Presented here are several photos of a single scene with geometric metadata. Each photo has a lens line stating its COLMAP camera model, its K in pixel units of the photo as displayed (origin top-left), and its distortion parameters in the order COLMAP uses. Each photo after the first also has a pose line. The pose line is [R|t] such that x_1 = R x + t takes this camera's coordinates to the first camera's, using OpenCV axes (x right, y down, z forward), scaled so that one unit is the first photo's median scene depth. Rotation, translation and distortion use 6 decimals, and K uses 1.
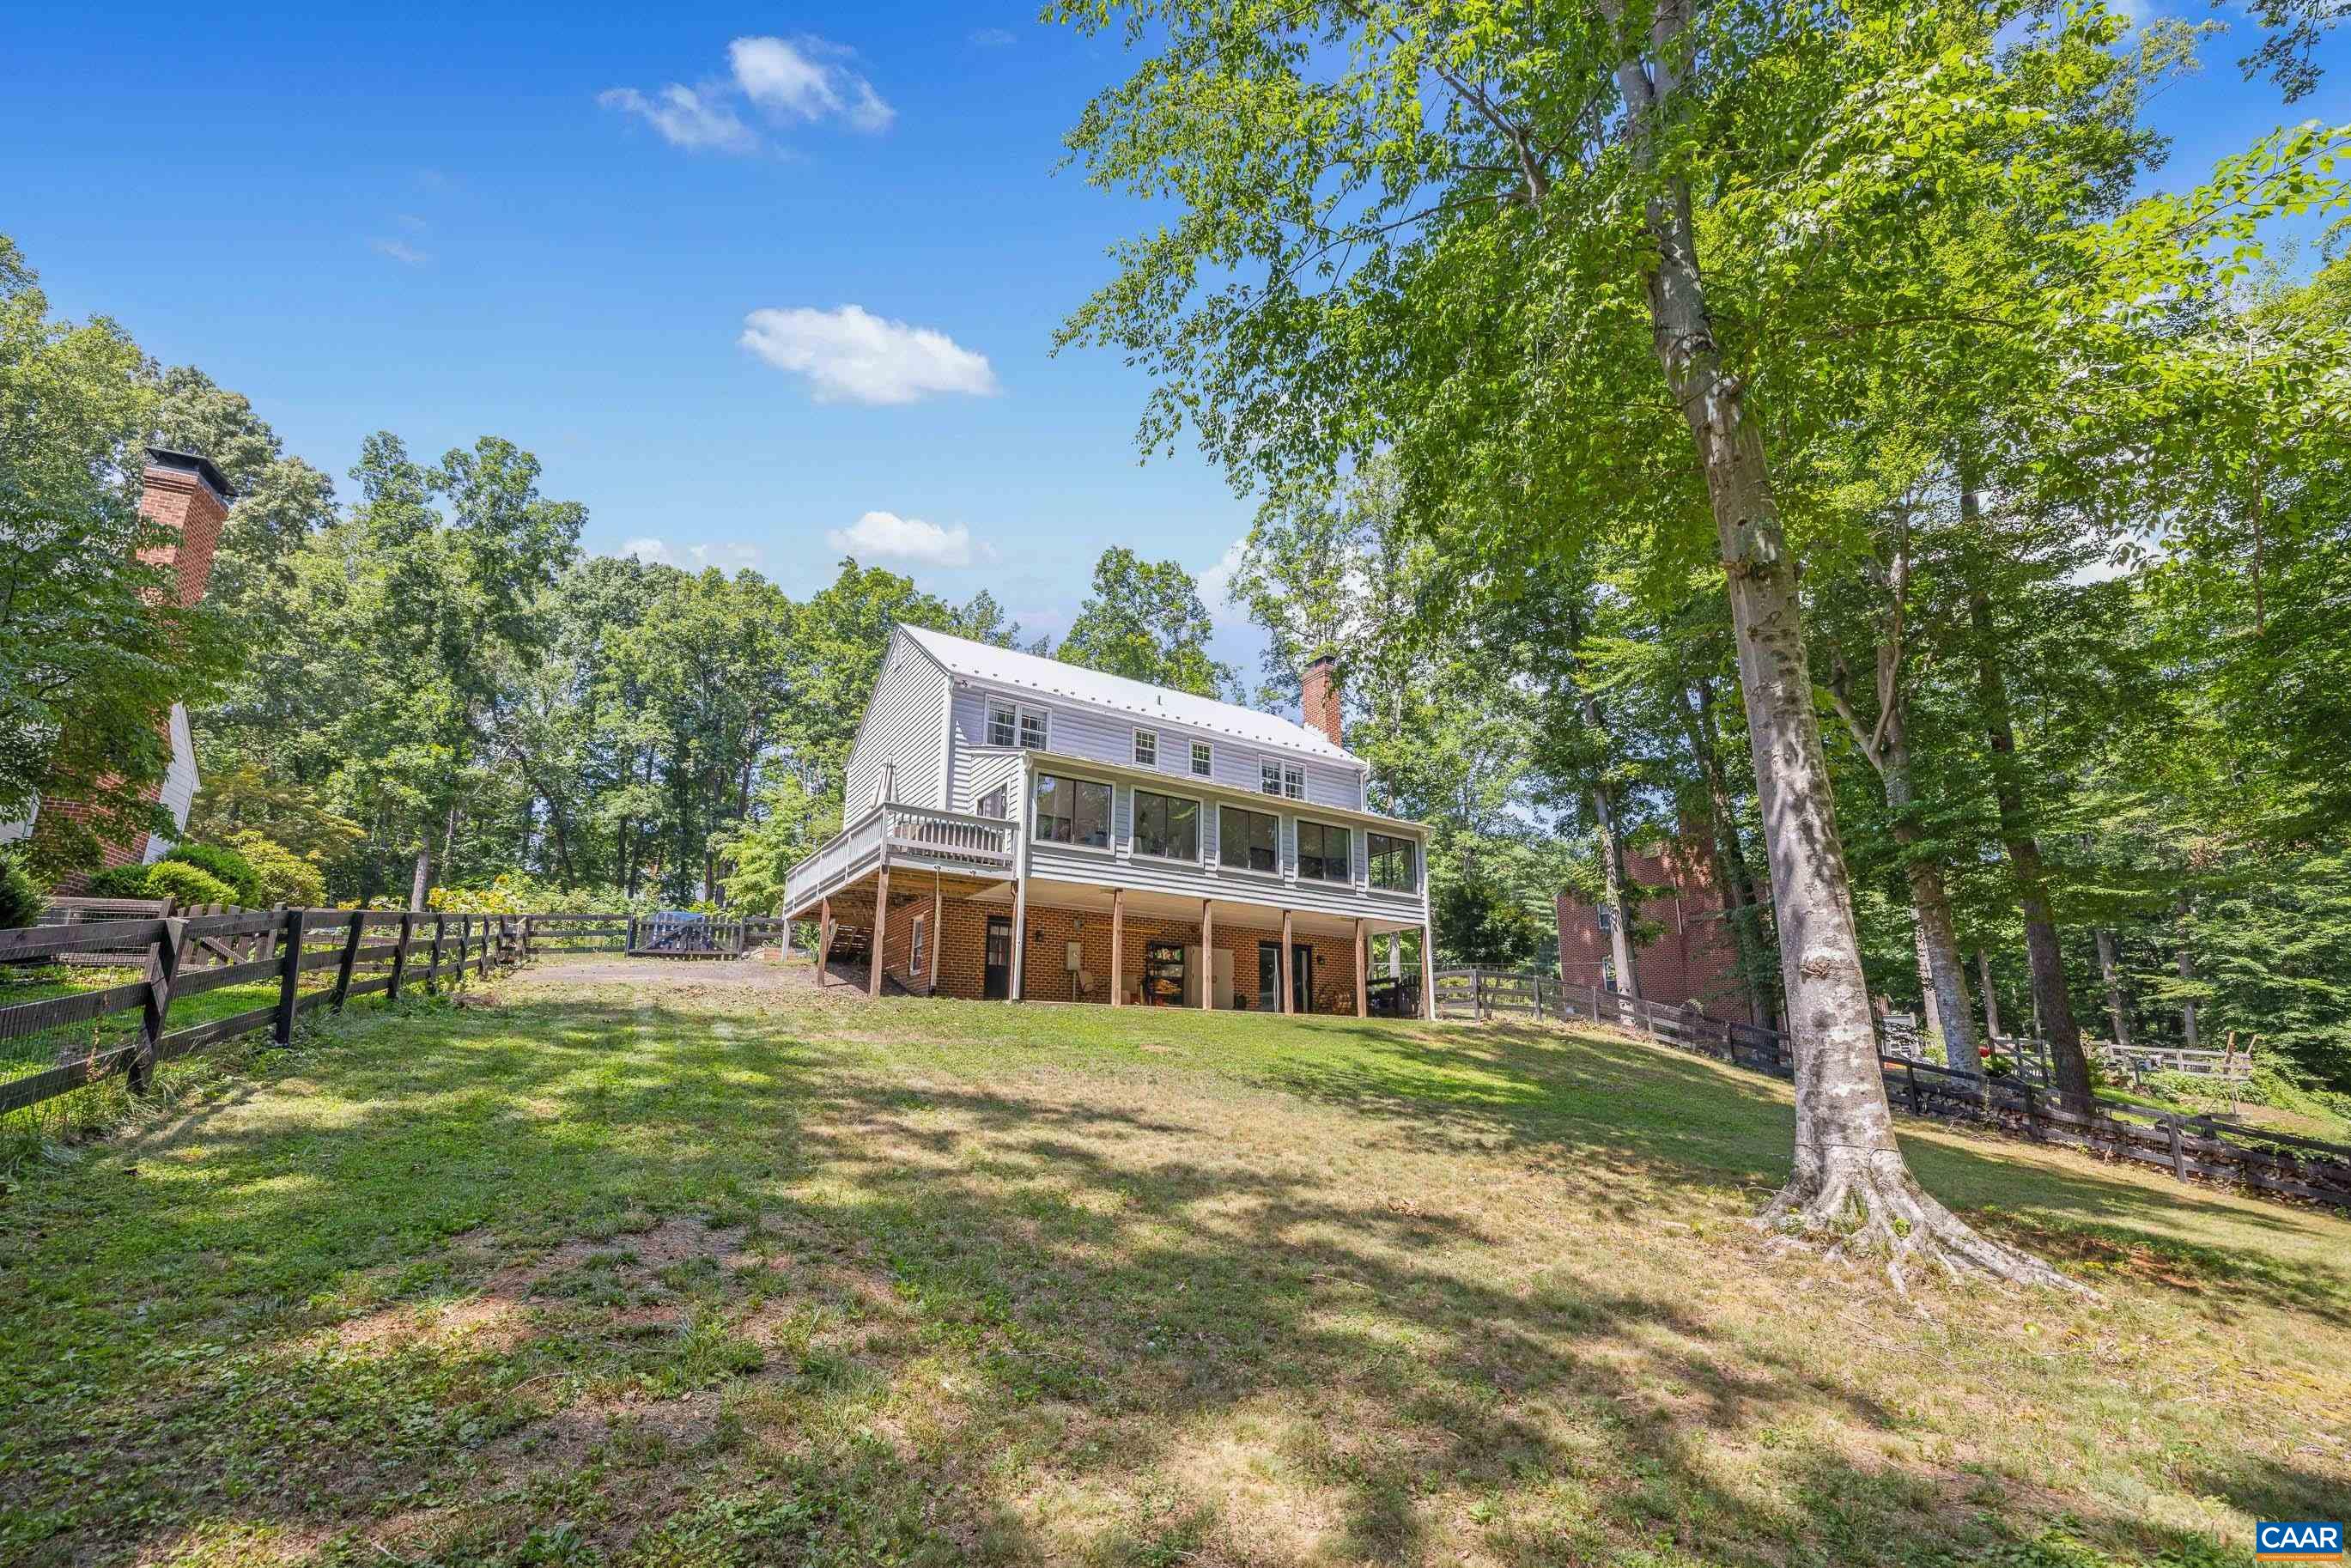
lens RADIAL K [[1015.4, 0, 1175.5], [0, 1015.4, 784.0], [0, 0, 1]] dist [0.019297, 0.000468]
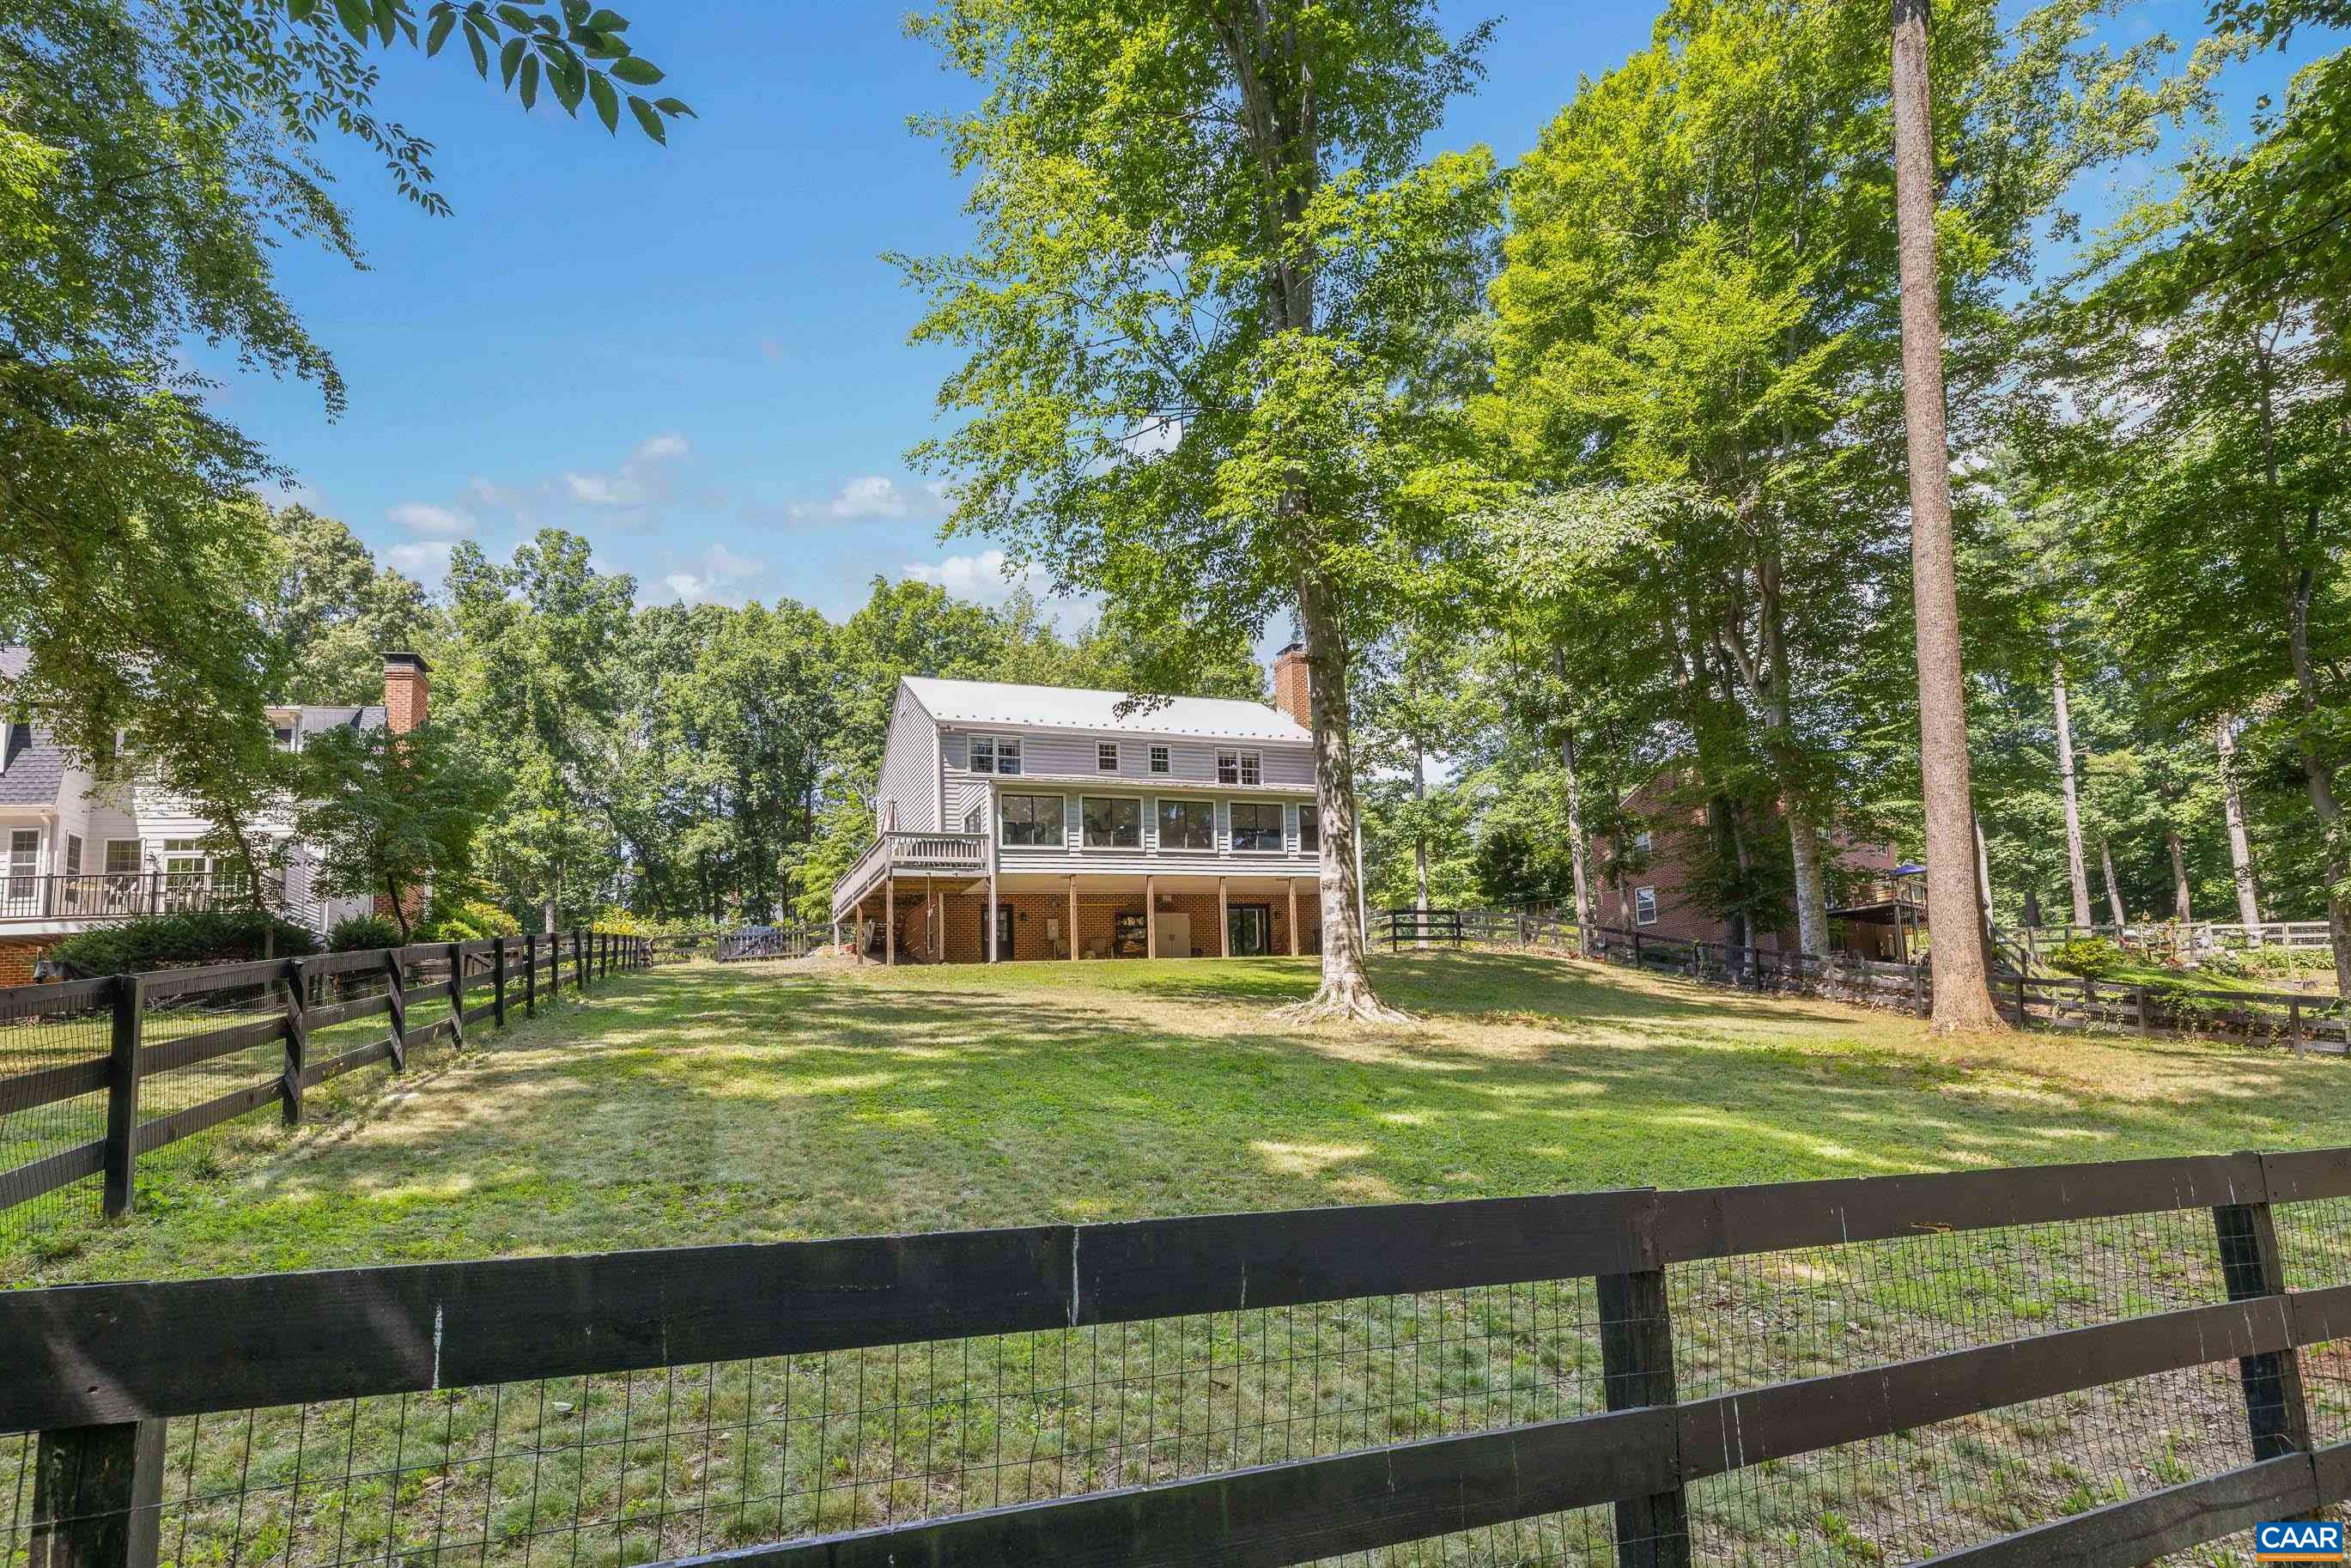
lens RADIAL K [[1116.0, 0, 1175.5], [0, 1116.0, 784.0], [0, 0, 1]] dist [0.032365, -0.000425]
pose [[0.990109, -0.108429, -0.089036, 0.096771], [0.110948, 0.993540, 0.023830, -0.014897], [0.085878, -0.033473, 0.995743, -0.189969]]
